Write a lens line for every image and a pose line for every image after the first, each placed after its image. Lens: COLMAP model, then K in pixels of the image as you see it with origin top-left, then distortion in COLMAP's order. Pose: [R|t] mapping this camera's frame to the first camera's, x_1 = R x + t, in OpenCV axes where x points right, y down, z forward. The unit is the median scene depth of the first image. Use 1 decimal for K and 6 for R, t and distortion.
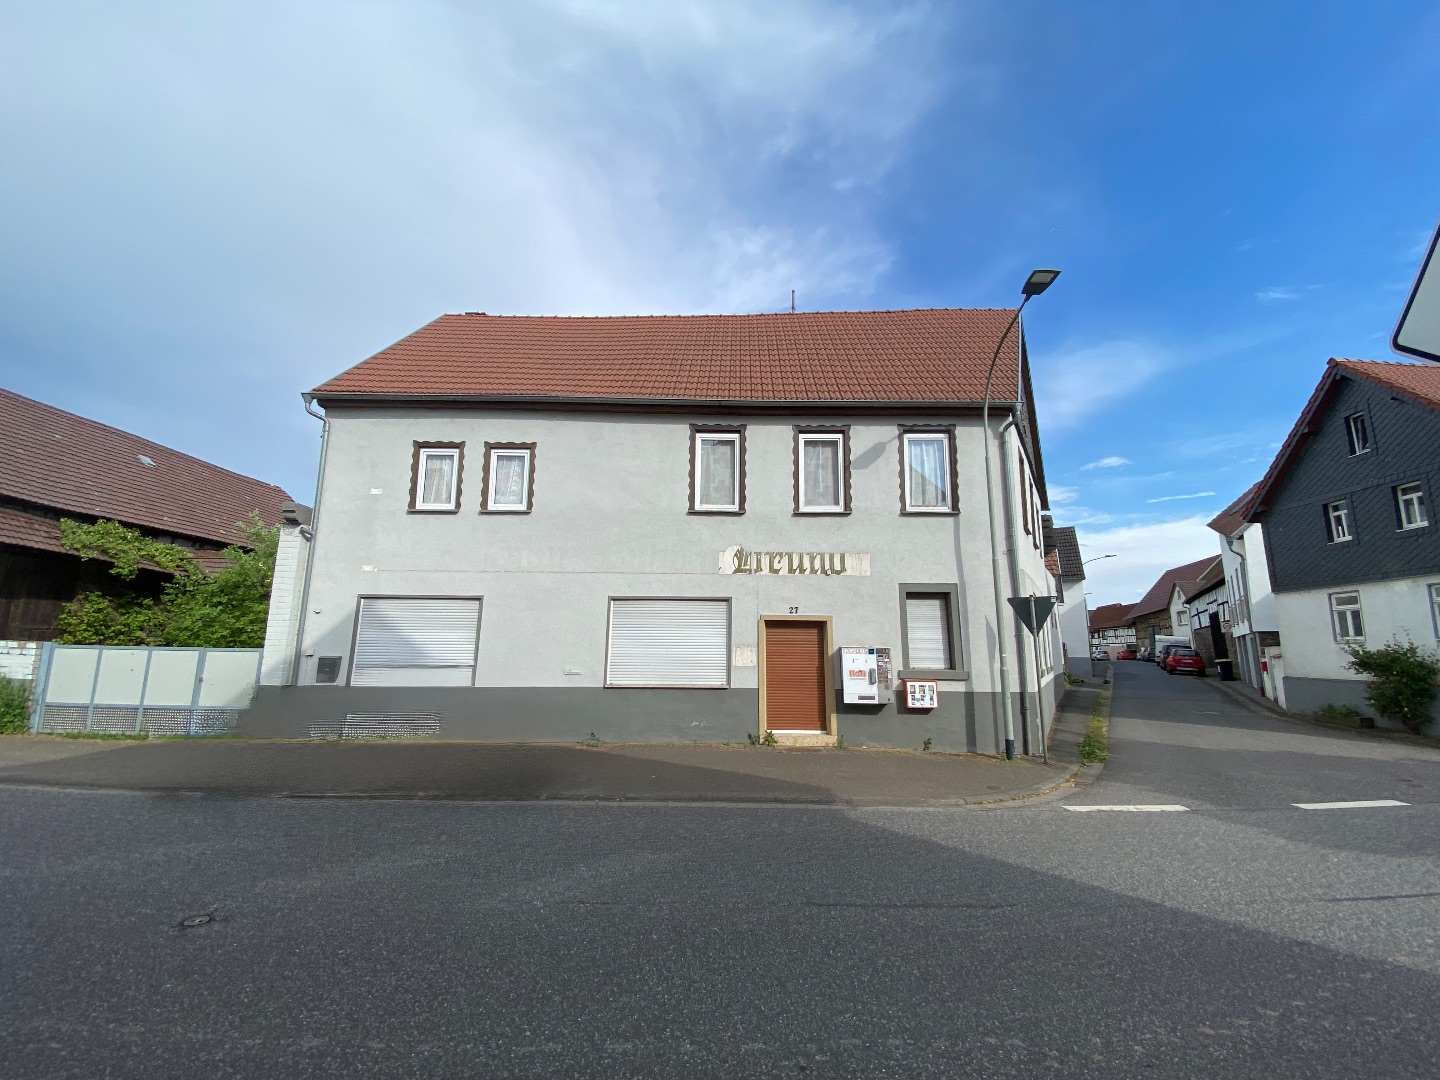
lens RADIAL K [[594.6, 0, 720.0], [0, 594.6, 540.0], [0, 0, 1]] dist [-0.003500, -0.000724]
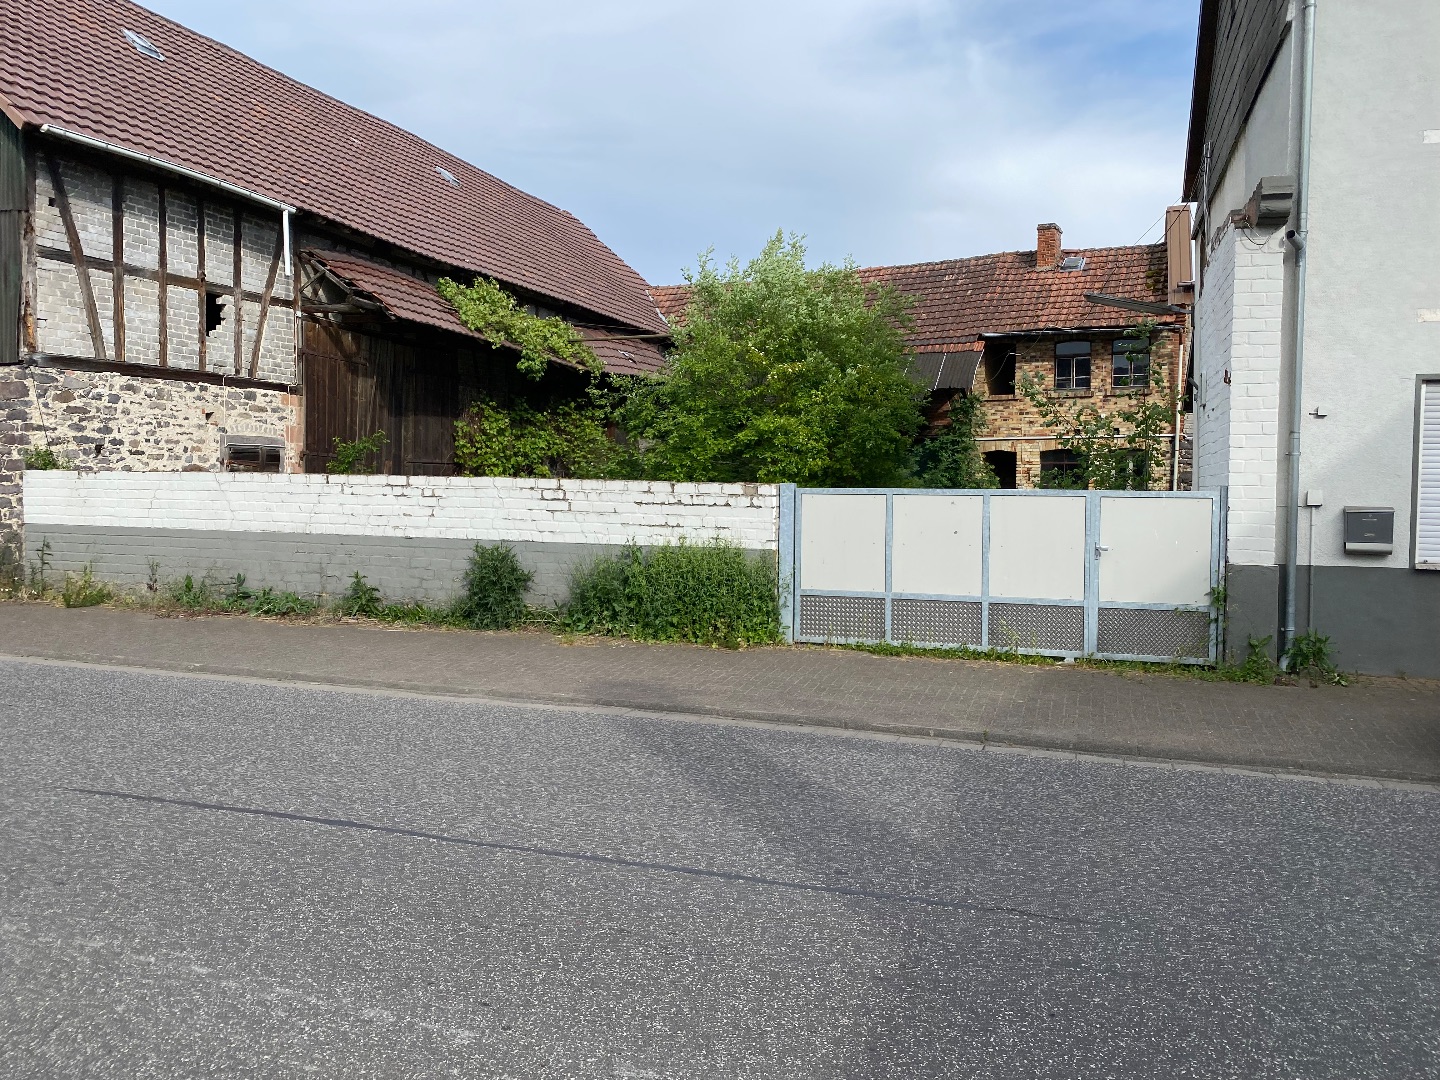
lens RADIAL K [[1079.8, 0, 720.0], [0, 1079.8, 540.0], [0, 0, 1]] dist [0.006466, 0.002997]
pose [[0.954681, 0.004702, -0.297594, -0.876192], [0.063295, 0.973797, 0.218435, -0.000278], [0.290823, -0.227372, 0.929368, 0.034061]]
